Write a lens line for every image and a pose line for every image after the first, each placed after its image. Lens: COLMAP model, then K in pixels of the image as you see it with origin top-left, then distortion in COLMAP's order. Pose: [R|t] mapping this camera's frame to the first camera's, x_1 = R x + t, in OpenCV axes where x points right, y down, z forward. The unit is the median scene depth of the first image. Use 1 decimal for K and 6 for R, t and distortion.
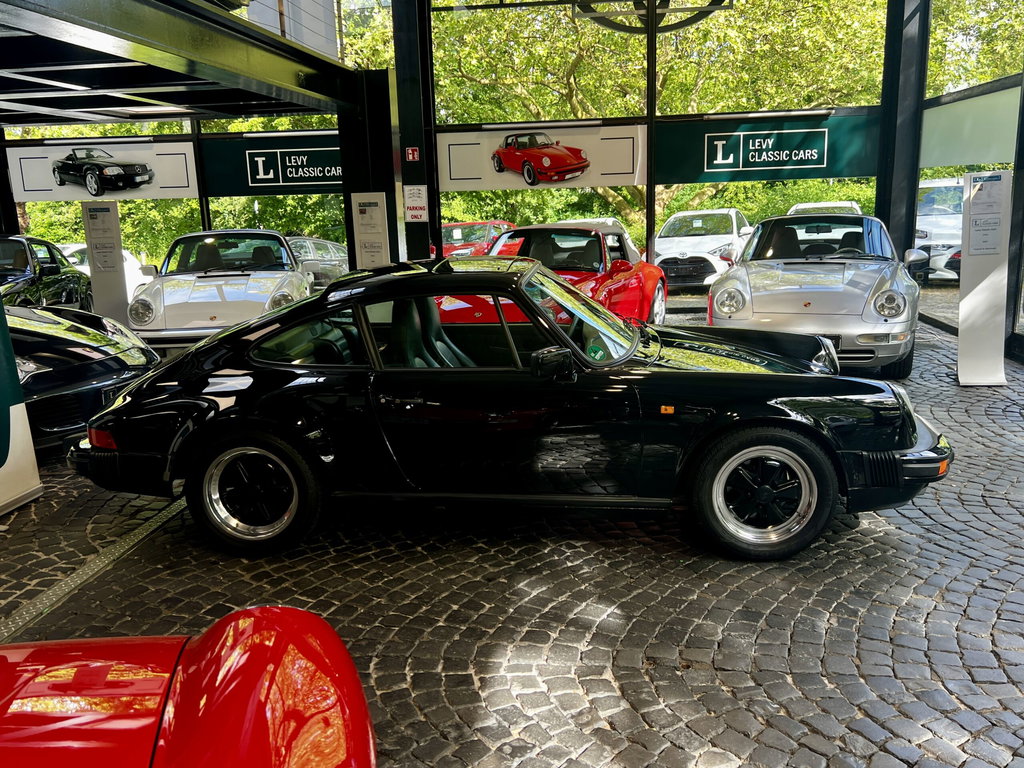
lens RADIAL K [[885.9, 0, 516.0], [0, 885.9, 391.1], [0, 0, 1]] dist [0.013276, -0.001096]
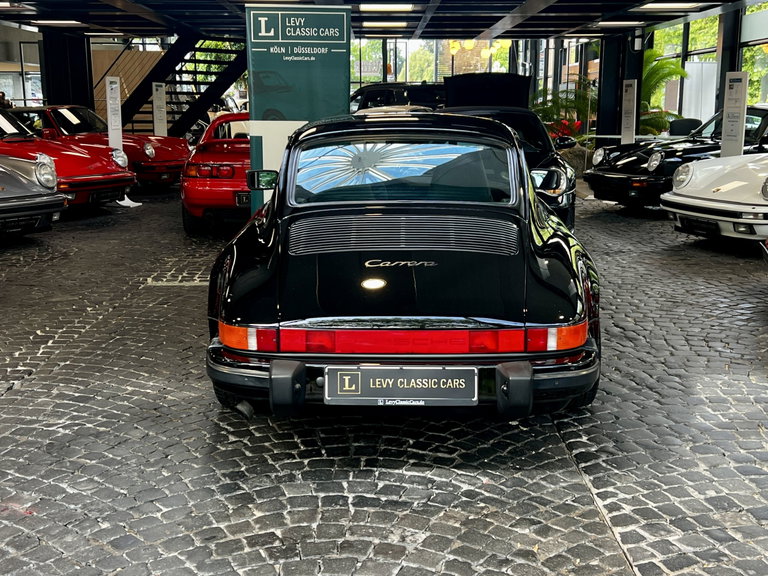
lens RADIAL K [[941.4, 0, 389.1], [0, 941.4, 290.3], [0, 0, 1]] dist [0.028586, 0.000000]
pose [[0.125083, 0.217947, -0.967912, 0.461646], [-0.217148, 0.957934, 0.187639, -0.066543], [0.968091, 0.186710, 0.167148, 0.352309]]
